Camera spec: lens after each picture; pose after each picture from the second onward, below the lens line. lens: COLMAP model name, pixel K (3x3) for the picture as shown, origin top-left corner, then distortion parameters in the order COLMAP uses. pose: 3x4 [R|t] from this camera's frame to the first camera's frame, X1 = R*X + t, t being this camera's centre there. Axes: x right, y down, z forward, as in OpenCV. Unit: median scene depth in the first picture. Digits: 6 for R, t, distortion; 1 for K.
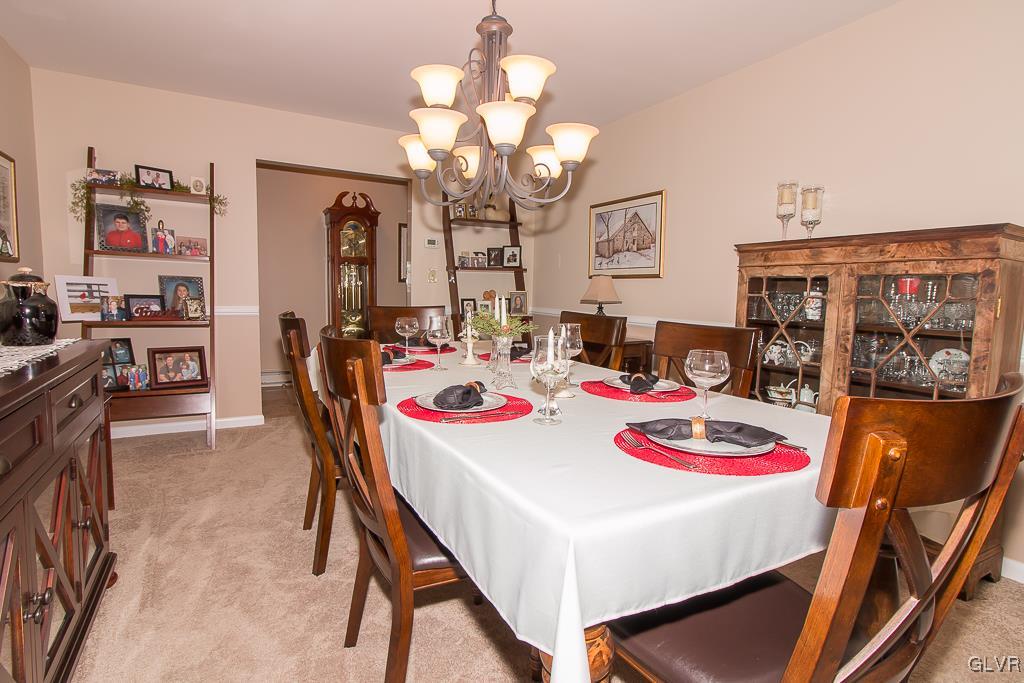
lens RADIAL K [[477.5, 0, 506.8], [0, 477.5, 334.4], [0, 0, 1]] dist [0.001512, -0.000216]
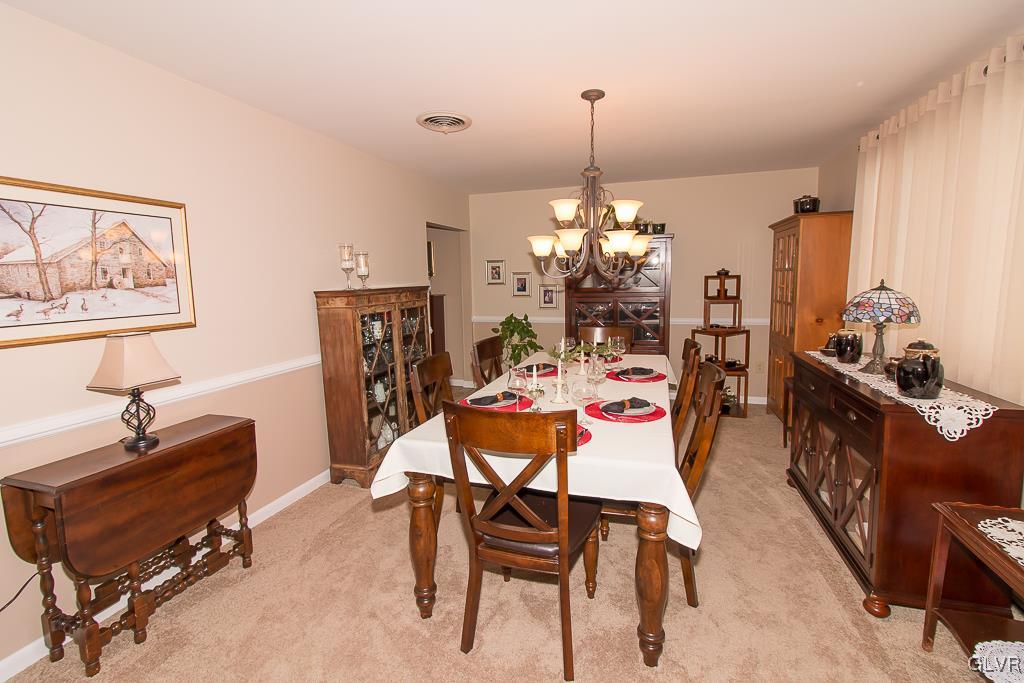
lens RADIAL K [[477.5, 0, 506.8], [0, 477.5, 334.4], [0, 0, 1]] dist [0.001512, -0.000216]
pose [[-0.690392, -0.095876, 0.717055, -0.483671], [0.074510, 0.976484, 0.202303, -0.205603], [-0.719589, 0.193096, -0.667013, 1.079360]]
